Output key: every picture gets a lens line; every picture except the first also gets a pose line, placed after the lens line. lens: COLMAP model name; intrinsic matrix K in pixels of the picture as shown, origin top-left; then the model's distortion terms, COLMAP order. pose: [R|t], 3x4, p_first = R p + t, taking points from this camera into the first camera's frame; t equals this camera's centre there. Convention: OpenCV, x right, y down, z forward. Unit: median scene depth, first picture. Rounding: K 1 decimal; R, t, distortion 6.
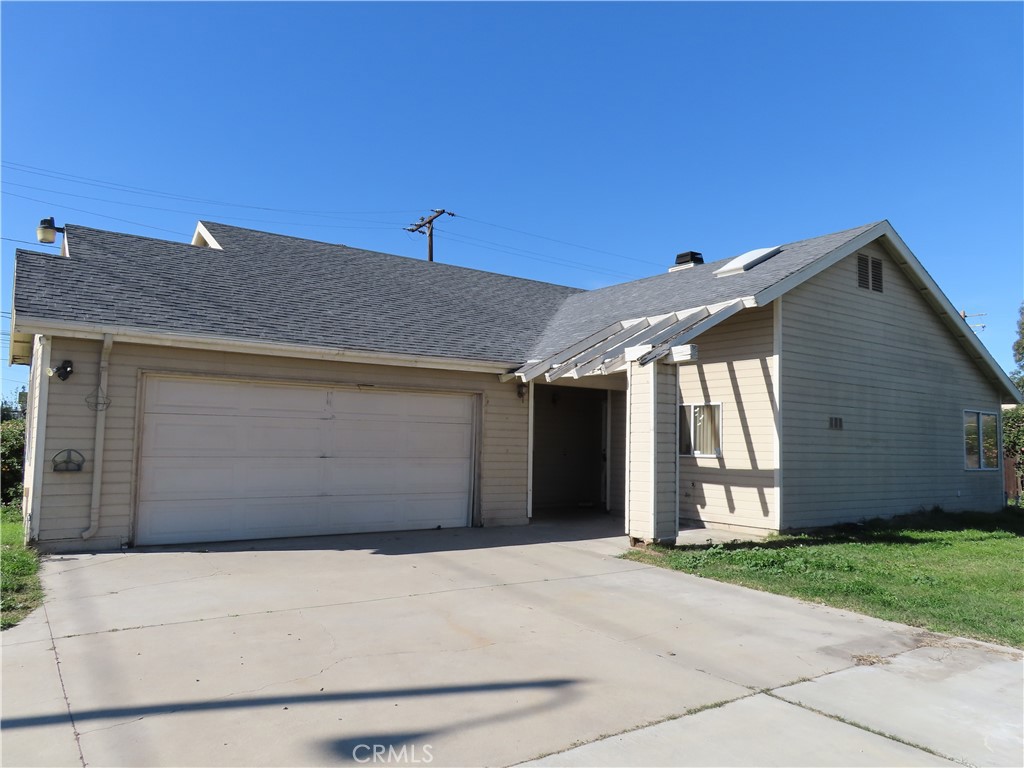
lens RADIAL K [[731.0, 0, 510.1], [0, 731.0, 386.7], [0, 0, 1]] dist [-0.003428, 0.001572]
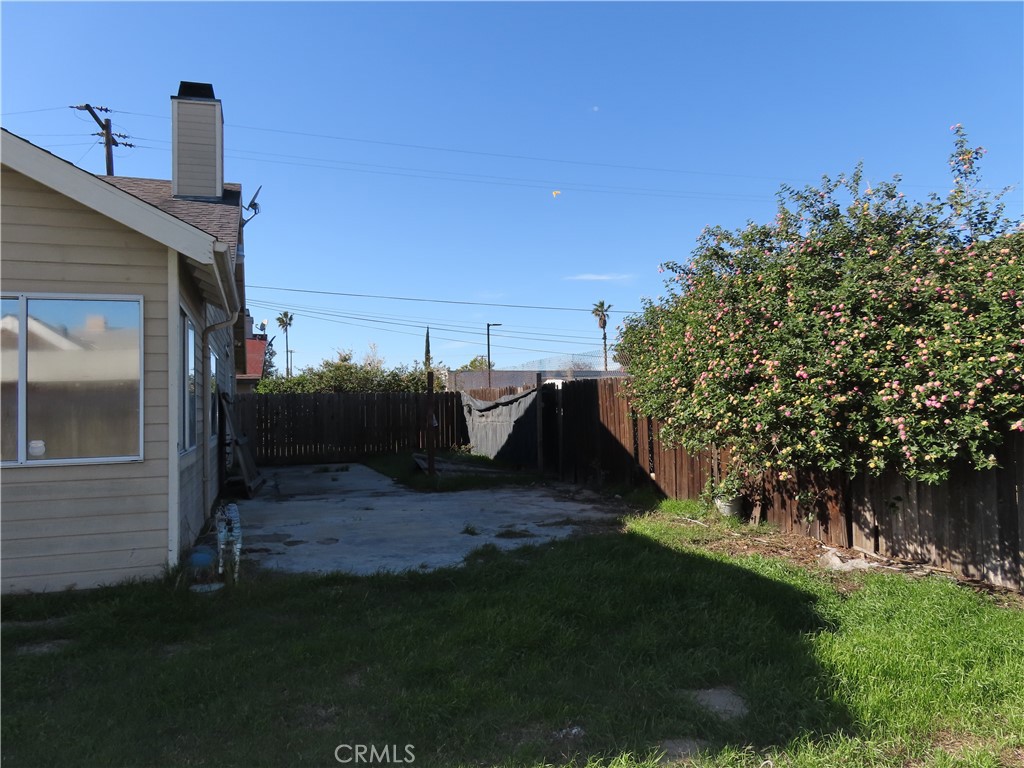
lens RADIAL K [[731.0, 0, 509.2], [0, 731.0, 382.6], [0, 0, 1]] dist [-0.003428, 0.001572]
pose [[0.957802, -0.056970, -0.281727, 1.151382], [0.068635, 0.997138, 0.031703, 0.099136], [0.279115, -0.049702, 0.958971, 0.904007]]
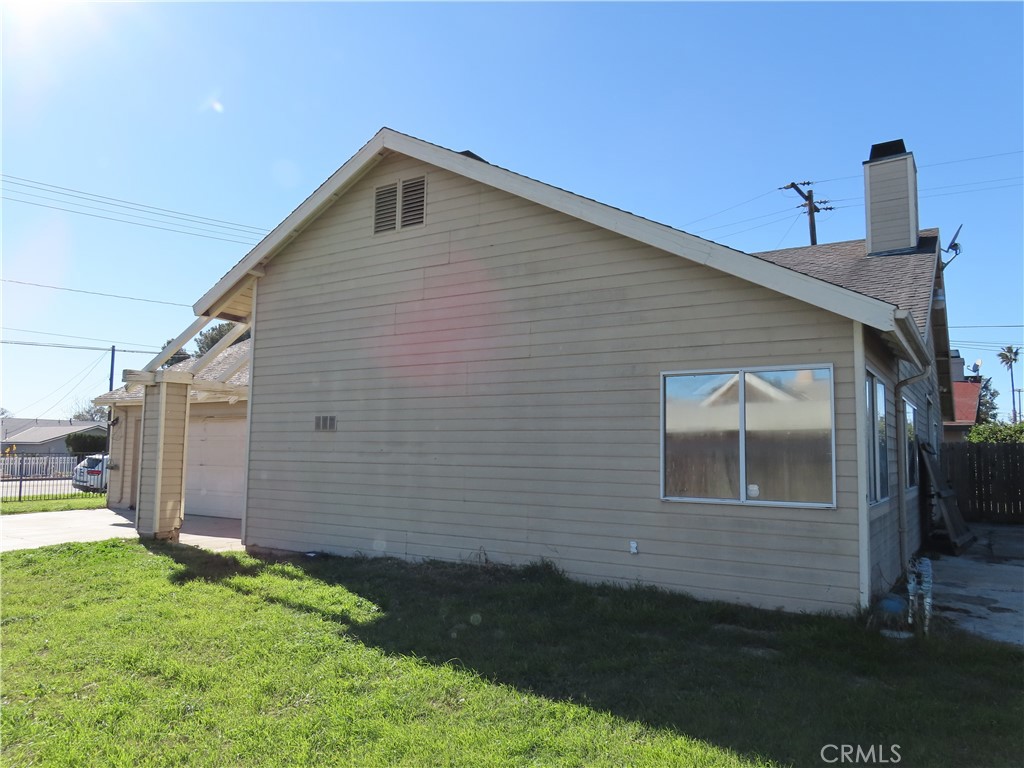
lens RADIAL K [[731.0, 0, 509.2], [0, 731.0, 385.2], [0, 0, 1]] dist [-0.003428, 0.001572]
pose [[0.370778, -0.106271, -0.922621, 1.209714], [0.066641, 0.993915, -0.087702, 0.088406], [0.926328, -0.028967, 0.375604, 0.863354]]
